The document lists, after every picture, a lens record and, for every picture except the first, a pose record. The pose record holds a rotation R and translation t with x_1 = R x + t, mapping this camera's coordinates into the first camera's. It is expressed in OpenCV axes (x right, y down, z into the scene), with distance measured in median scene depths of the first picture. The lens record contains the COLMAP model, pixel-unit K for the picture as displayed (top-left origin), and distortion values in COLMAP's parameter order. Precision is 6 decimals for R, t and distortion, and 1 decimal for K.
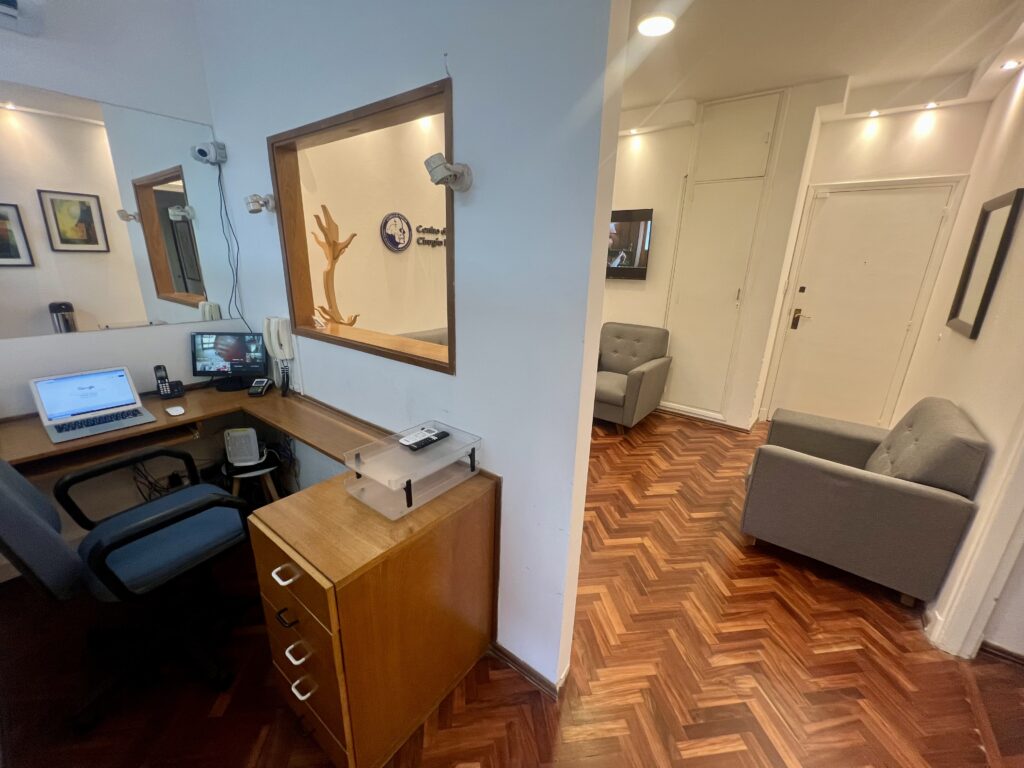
lens RADIAL K [[411.7, 0, 512.0], [0, 411.7, 384.0], [0, 0, 1]] dist [-0.001049, 0.000984]
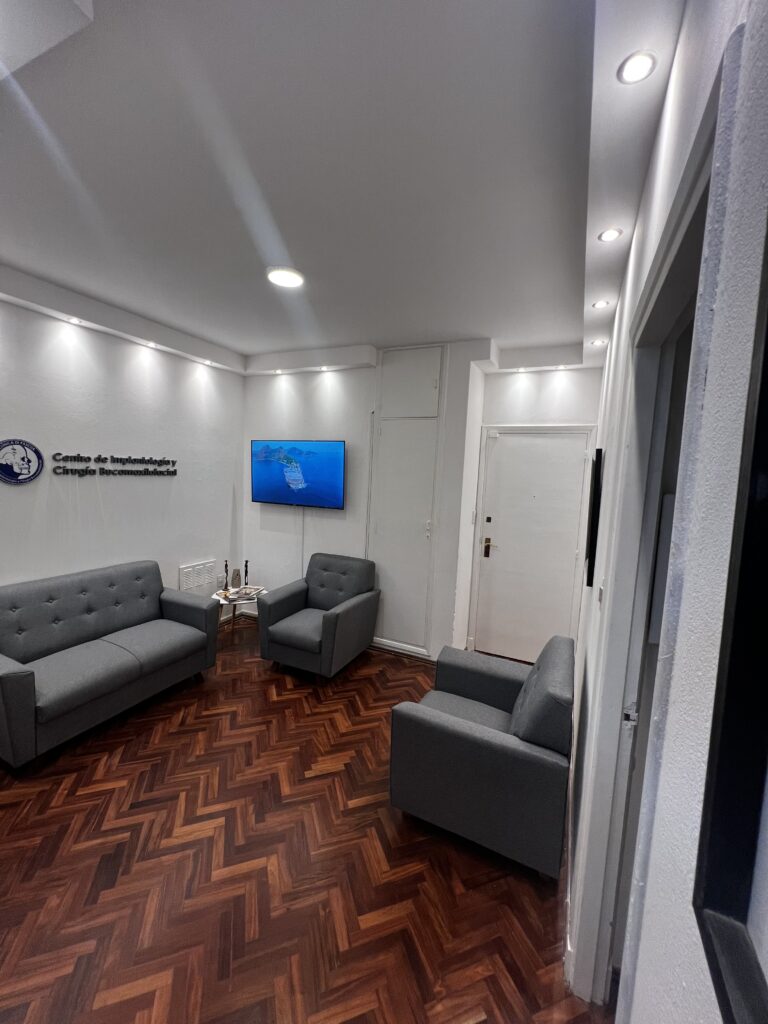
lens RADIAL K [[411.7, 0, 386.1], [0, 411.7, 510.3], [0, 0, 1]] dist [-0.001049, 0.000984]
pose [[0.977356, -0.003280, 0.211576, 0.269665], [0.043644, 0.981505, -0.186395, -0.081956], [-0.207052, 0.191409, 0.959423, 0.062622]]
